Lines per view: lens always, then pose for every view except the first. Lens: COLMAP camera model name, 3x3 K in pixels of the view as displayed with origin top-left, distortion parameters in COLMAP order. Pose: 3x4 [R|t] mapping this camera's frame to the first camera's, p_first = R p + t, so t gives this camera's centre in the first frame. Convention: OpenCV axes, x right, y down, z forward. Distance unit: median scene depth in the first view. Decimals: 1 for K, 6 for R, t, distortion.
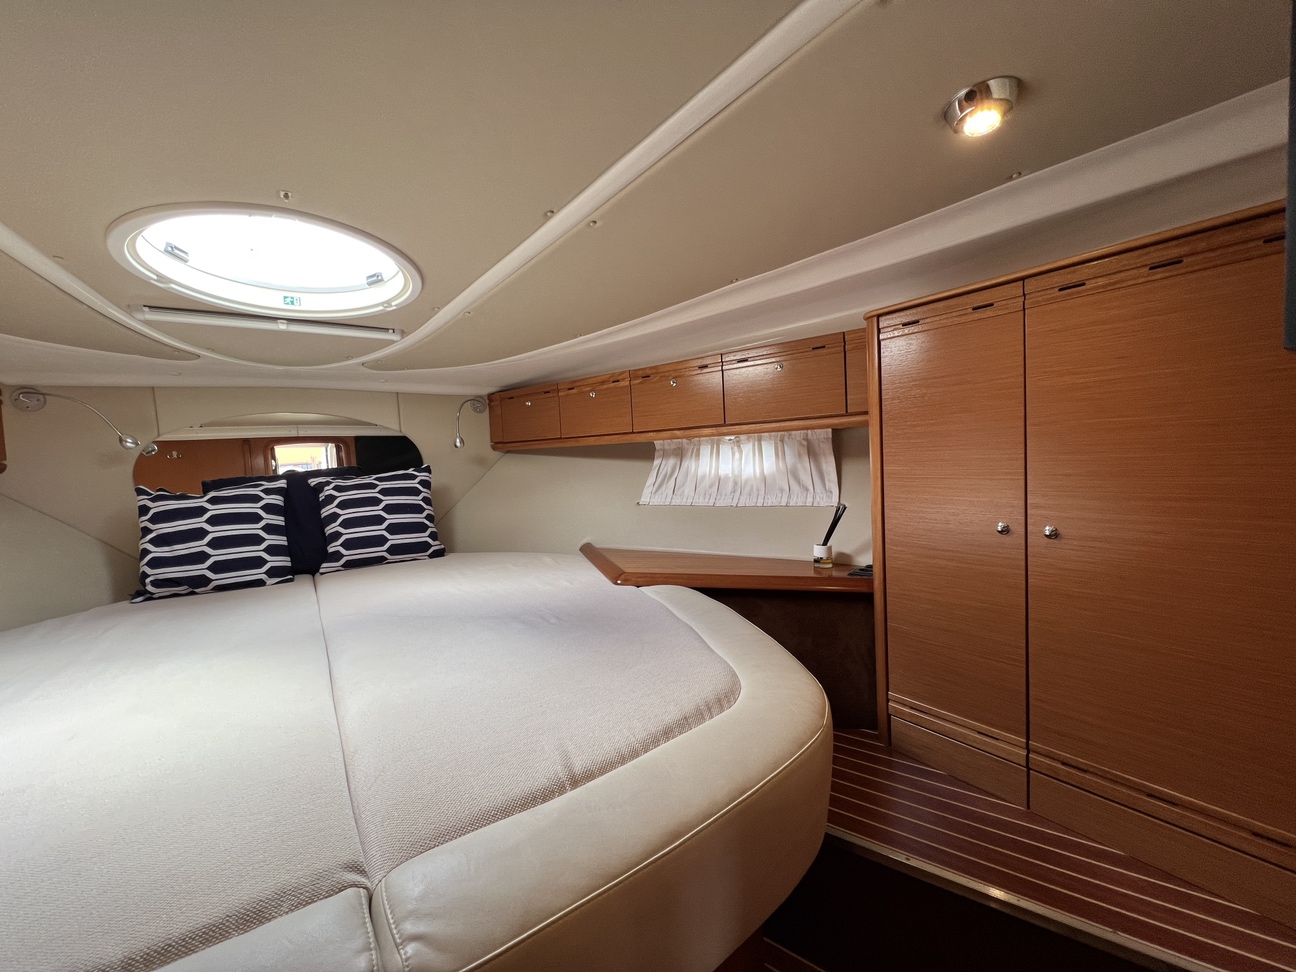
lens RADIAL K [[518.6, 0, 645.4], [0, 518.6, 484.4], [0, 0, 1]] dist [0.001503, 0.000048]
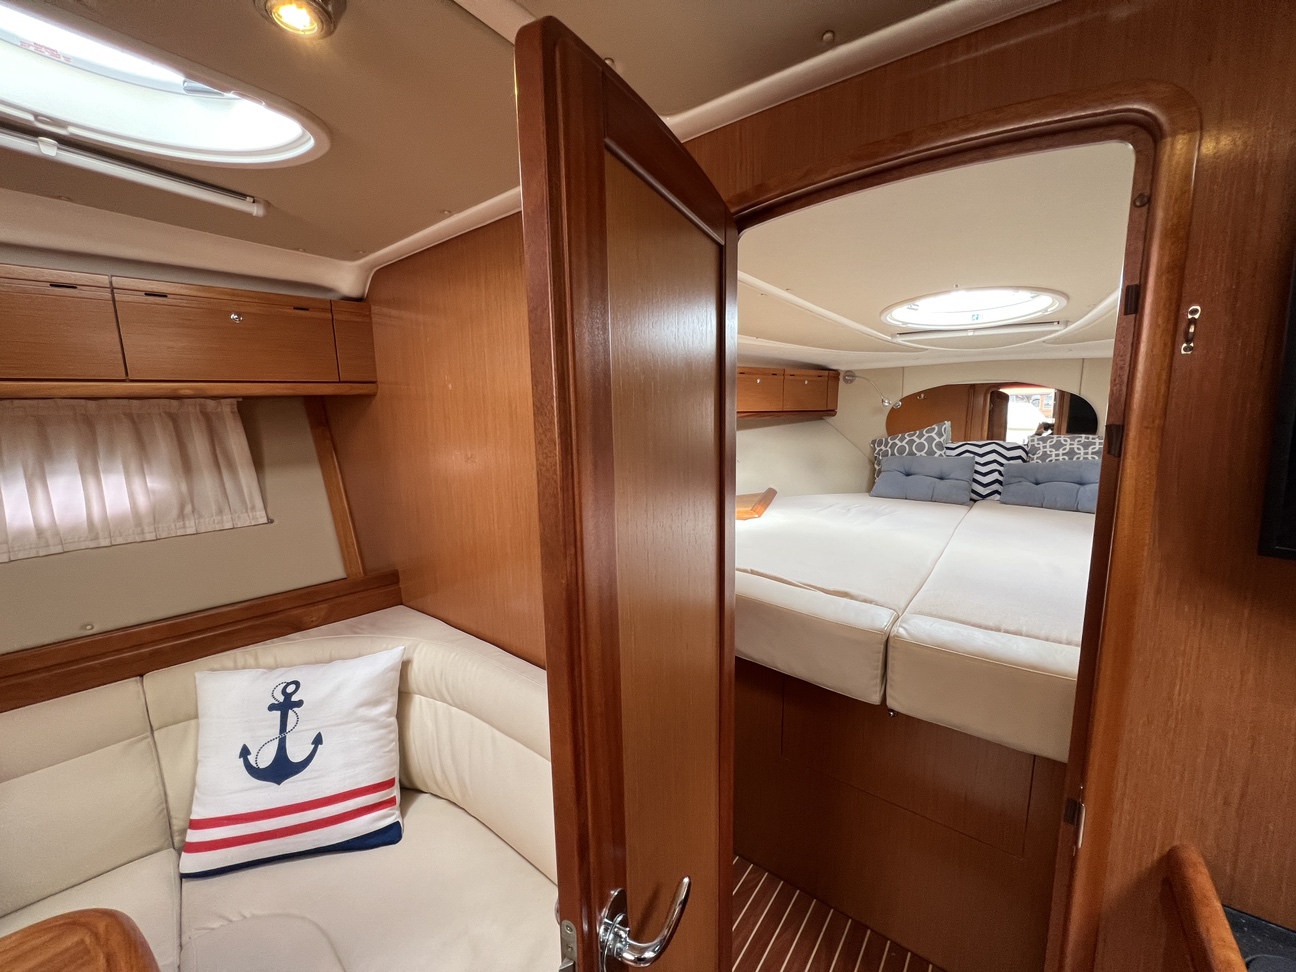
lens RADIAL K [[510.6, 0, 648.9], [0, 510.6, 483.9], [0, 0, 1]] dist [-0.001683, -0.000236]
pose [[0.322598, 0.189383, -0.927397, 0.344044], [-0.060323, 0.981901, 0.179530, -0.068474], [0.944612, -0.001973, 0.328183, -0.273832]]
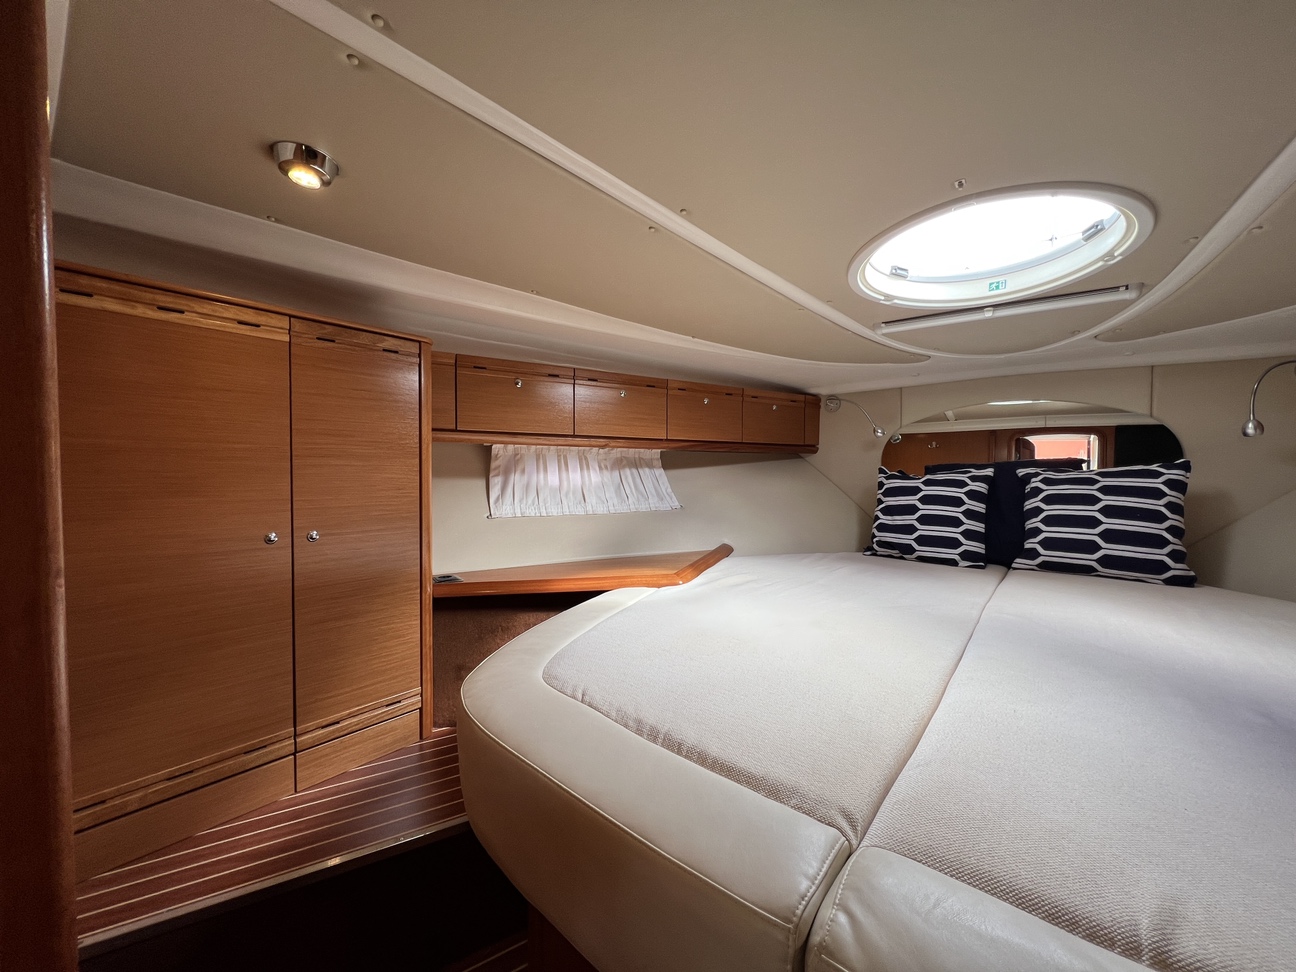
lens RADIAL K [[518.6, 0, 645.4], [0, 518.6, 484.4], [0, 0, 1]] dist [0.001503, 0.000048]
pose [[0.293749, 0.084577, -0.952134, 0.070951], [-0.071821, 0.995215, 0.066246, 0.004007], [0.953181, 0.048924, 0.298418, 0.064520]]
